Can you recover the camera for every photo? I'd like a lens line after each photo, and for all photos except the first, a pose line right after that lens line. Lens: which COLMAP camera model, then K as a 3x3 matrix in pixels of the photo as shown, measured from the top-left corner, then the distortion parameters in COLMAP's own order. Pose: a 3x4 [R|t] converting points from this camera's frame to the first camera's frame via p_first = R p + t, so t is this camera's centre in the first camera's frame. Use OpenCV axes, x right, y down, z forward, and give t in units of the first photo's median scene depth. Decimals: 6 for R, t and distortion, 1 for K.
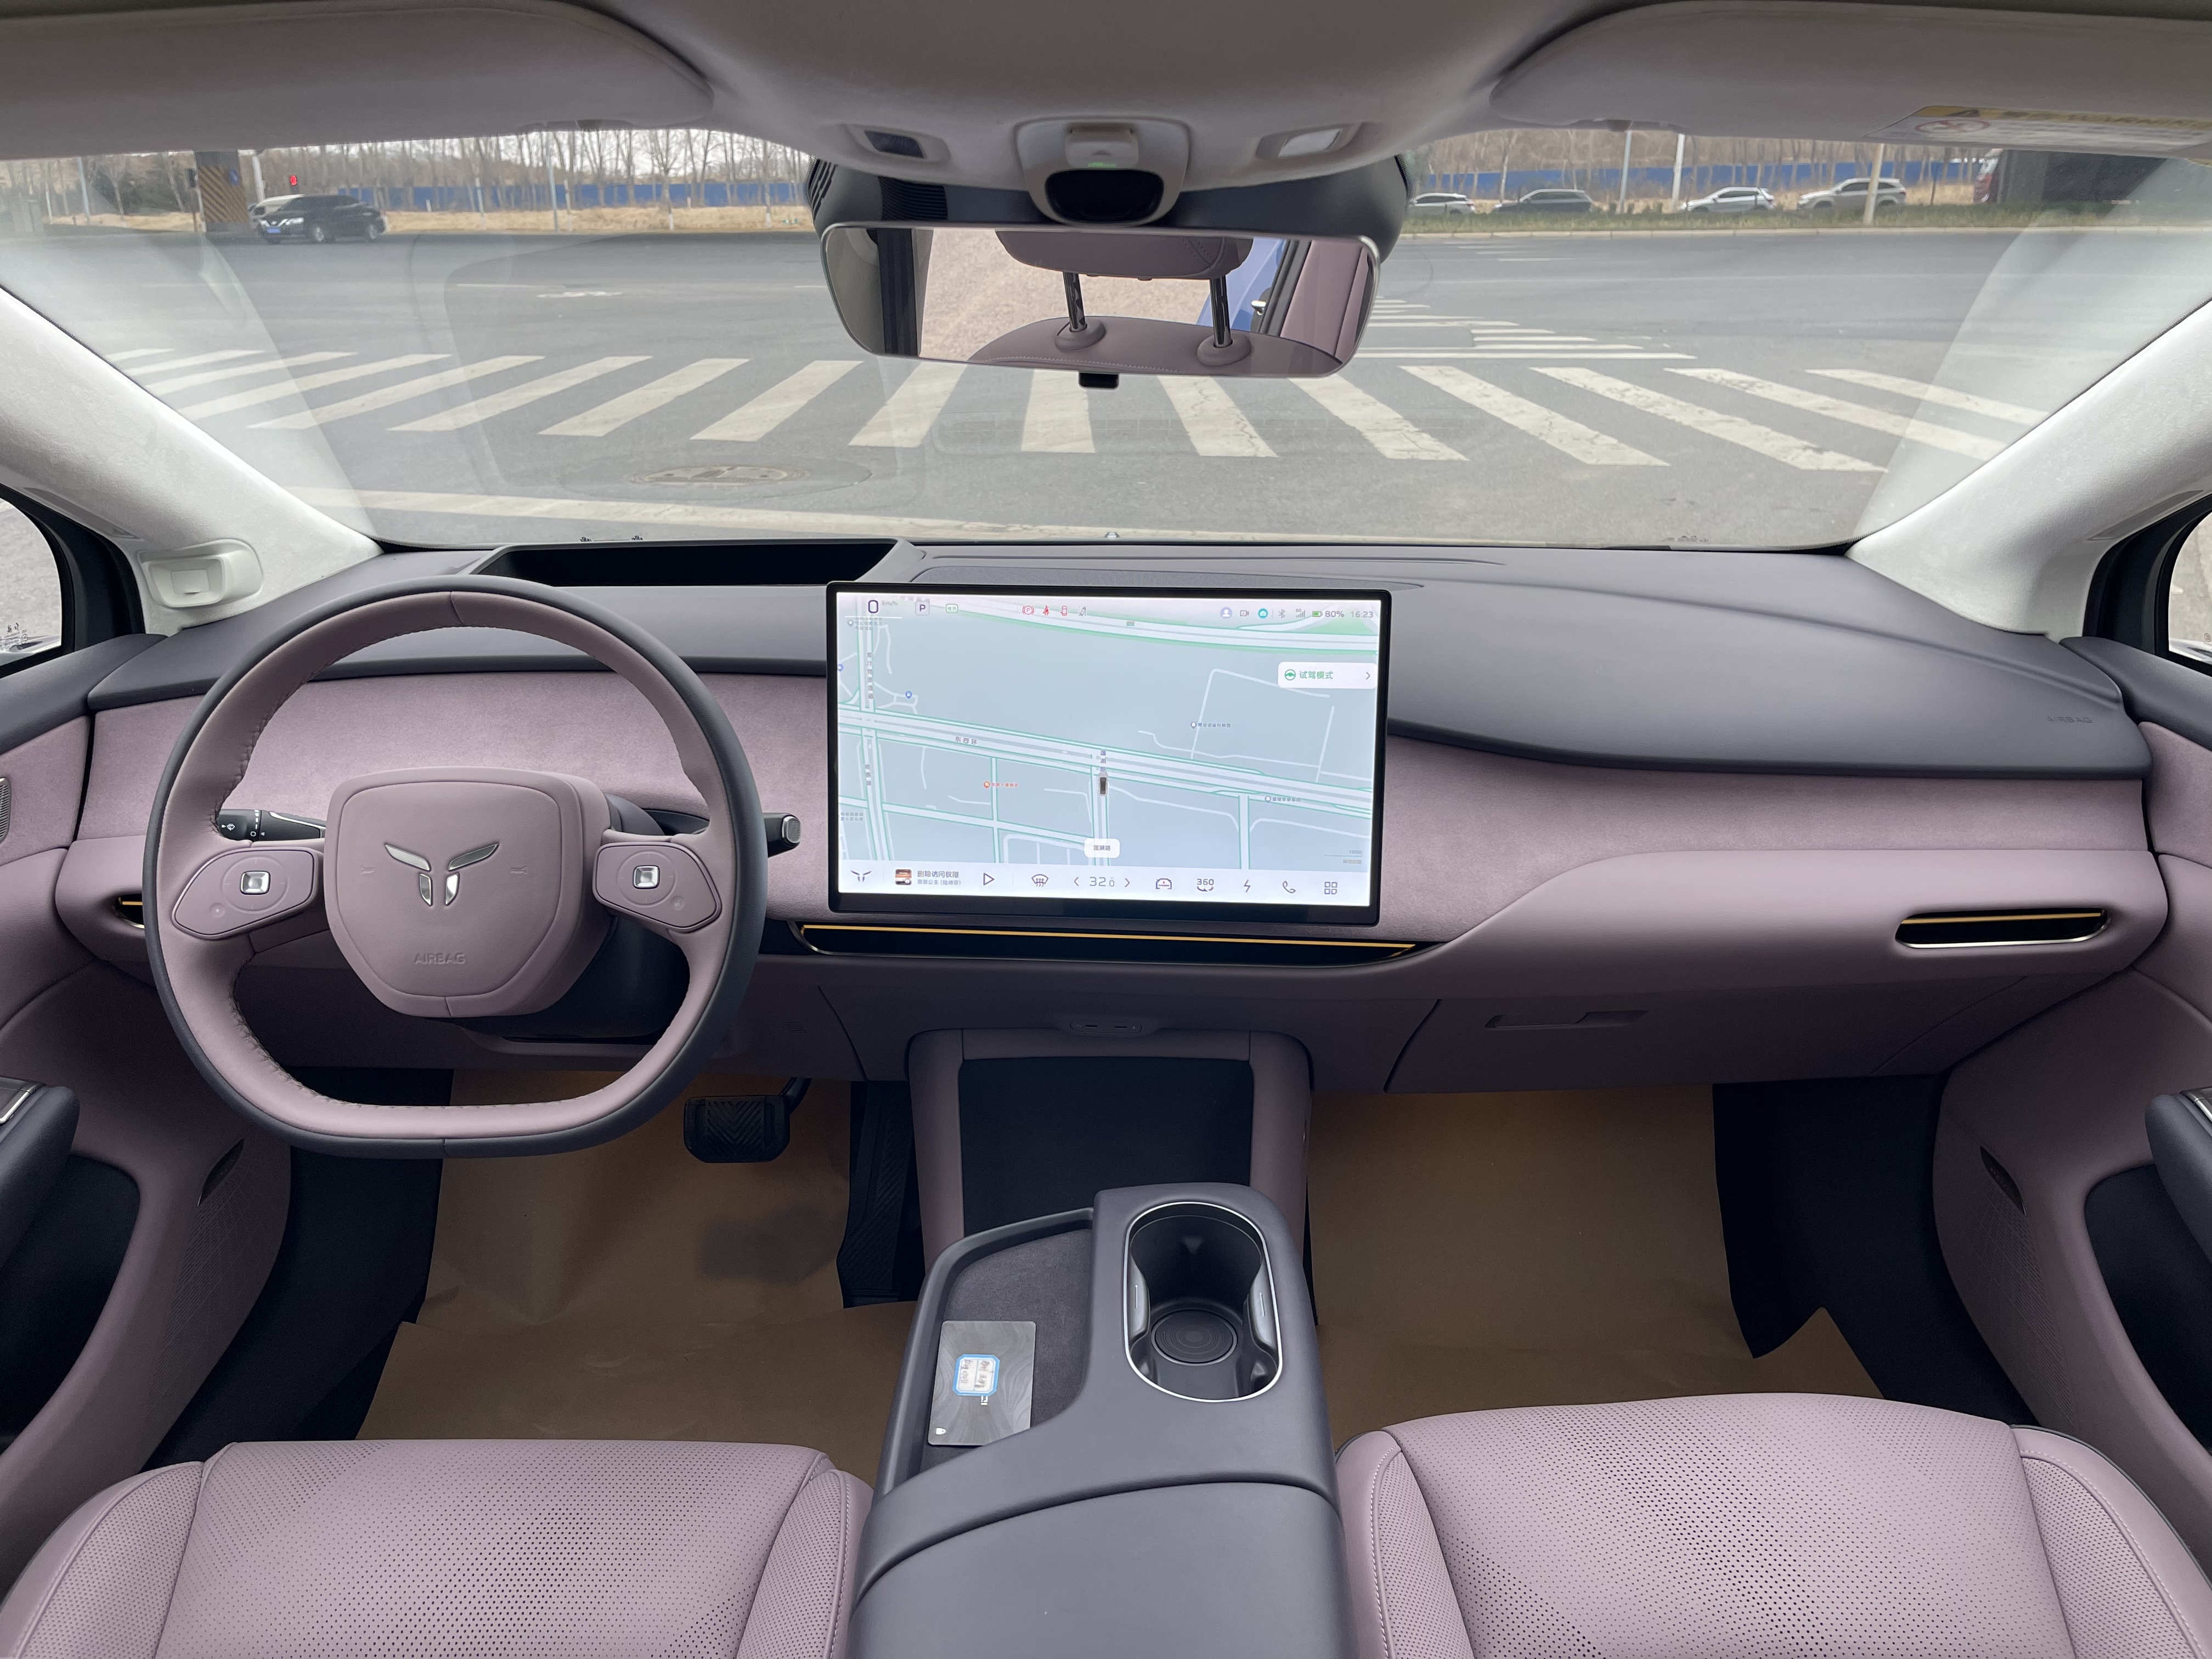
lens RADIAL K [[1697.7, 0, 1110.7], [0, 1697.7, 821.8], [0, 0, 1]] dist [0.067241, -0.093641]
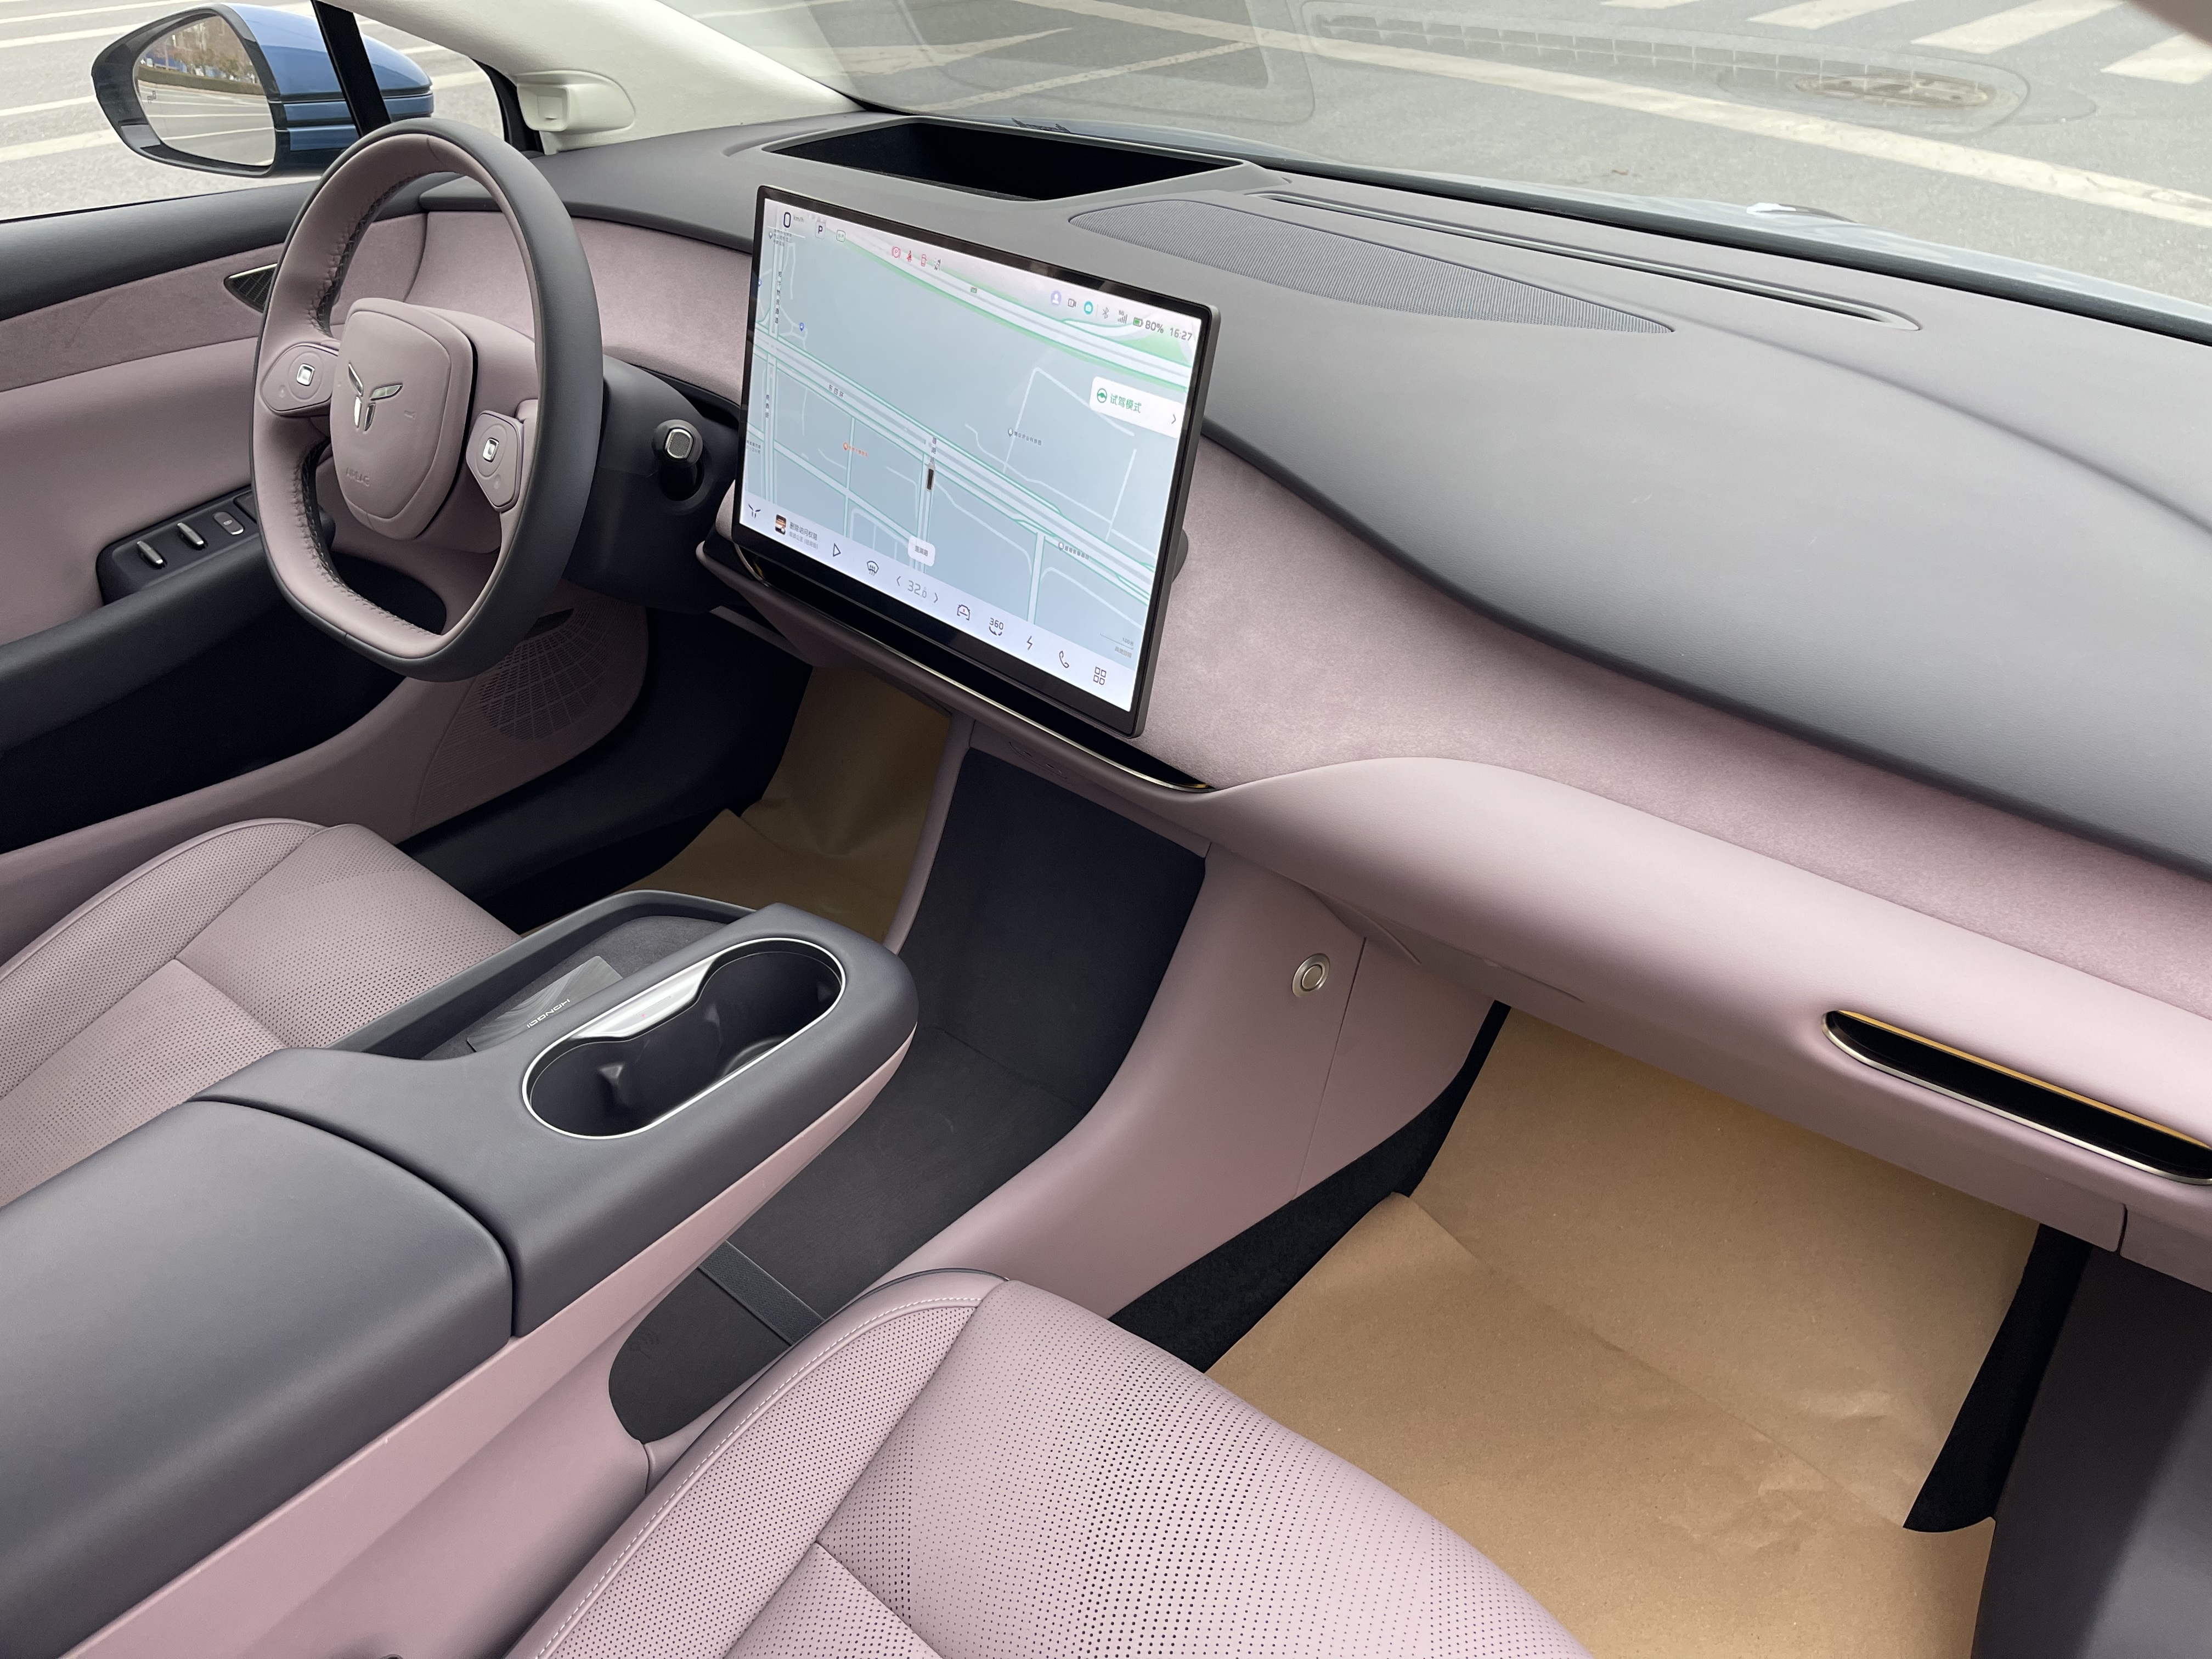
lens RADIAL K [[1697.7, 0, 1096.8], [0, 1697.7, 818.4], [0, 0, 1]] dist [0.067241, -0.093641]
pose [[0.742891, 0.355631, -0.567133, 0.606140], [-0.227342, 0.930890, 0.285935, -0.126832], [0.629626, -0.083485, 0.772400, 0.374589]]
